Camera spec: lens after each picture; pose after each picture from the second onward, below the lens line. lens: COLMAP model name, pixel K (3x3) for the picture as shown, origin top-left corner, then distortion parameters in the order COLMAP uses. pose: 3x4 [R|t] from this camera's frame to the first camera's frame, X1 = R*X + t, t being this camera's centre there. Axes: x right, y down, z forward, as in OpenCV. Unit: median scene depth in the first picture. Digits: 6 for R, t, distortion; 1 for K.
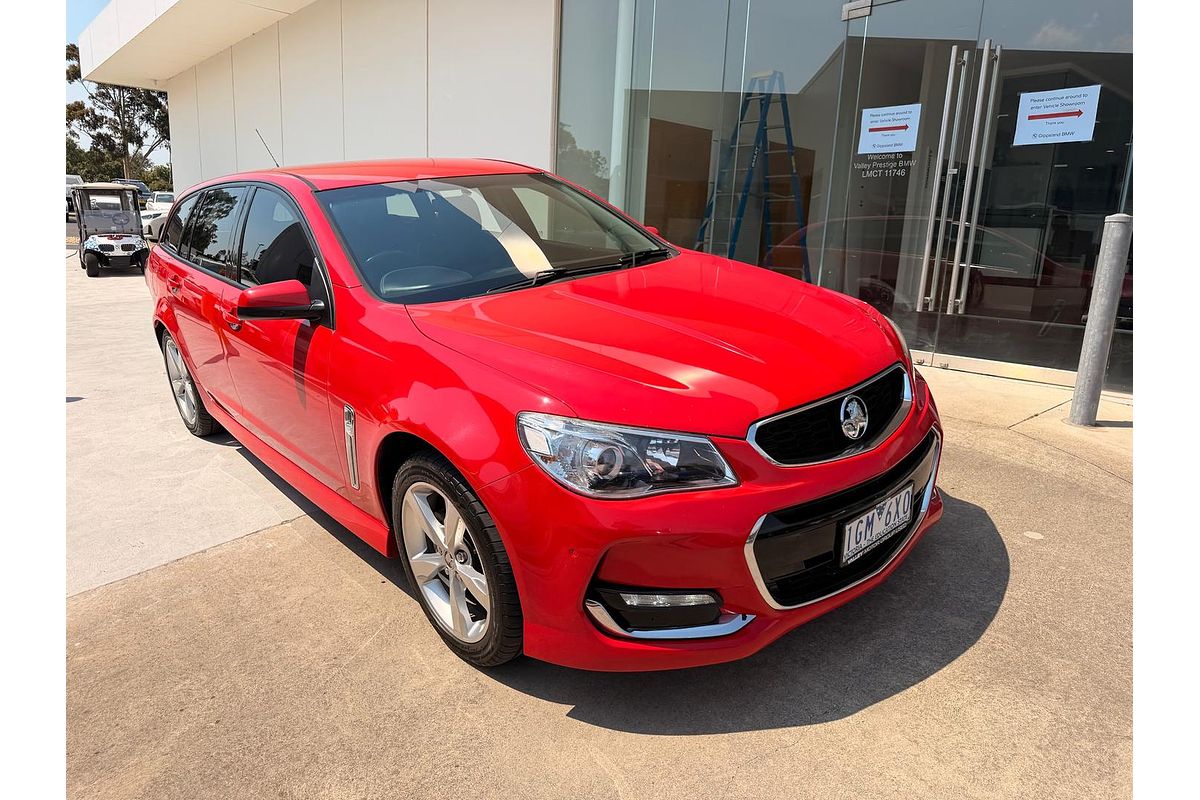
lens RADIAL K [[815.6, 0, 594.9], [0, 815.6, 441.9], [0, 0, 1]] dist [-0.004777, 0.000481]
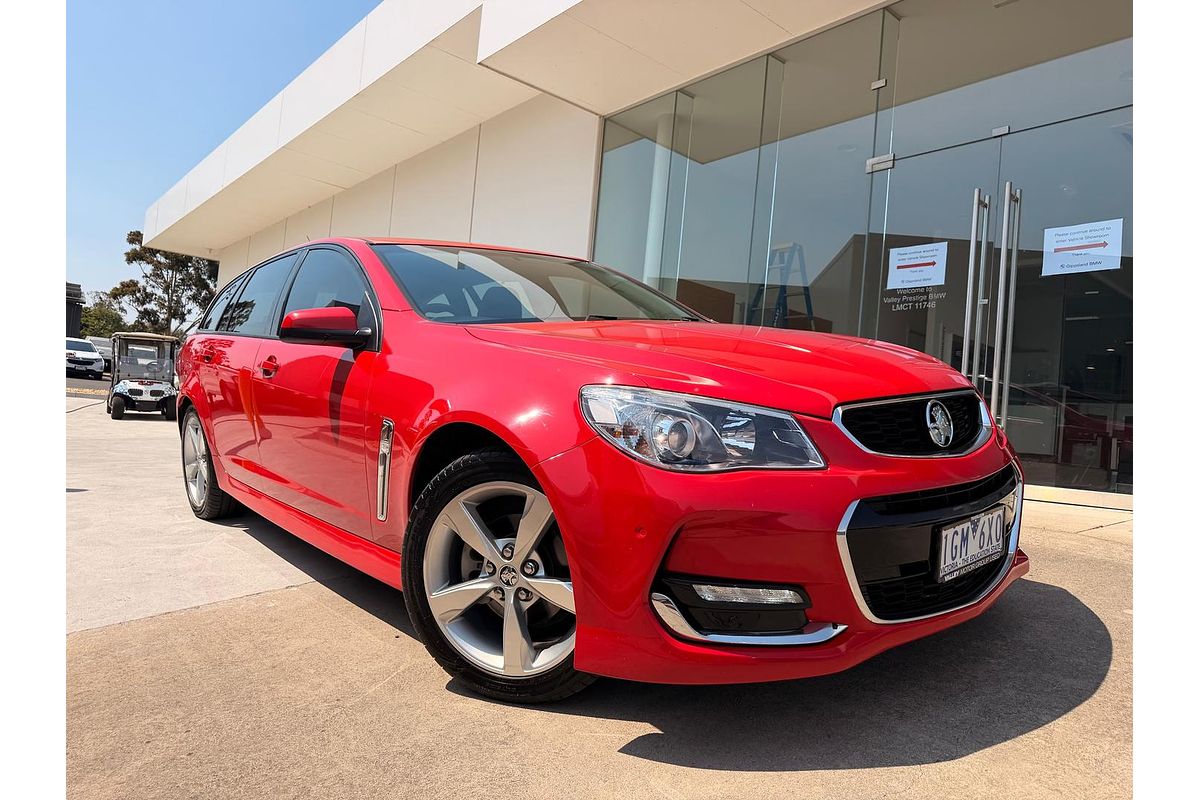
lens RADIAL K [[818.7, 0, 602.4], [0, 818.7, 414.3], [0, 0, 1]] dist [-0.002276, -0.003474]
pose [[0.999115, 0.041700, -0.005473, -0.051123], [-0.041630, 0.962037, -0.269727, 0.192644], [-0.005982, 0.269716, 0.962921, 0.099477]]
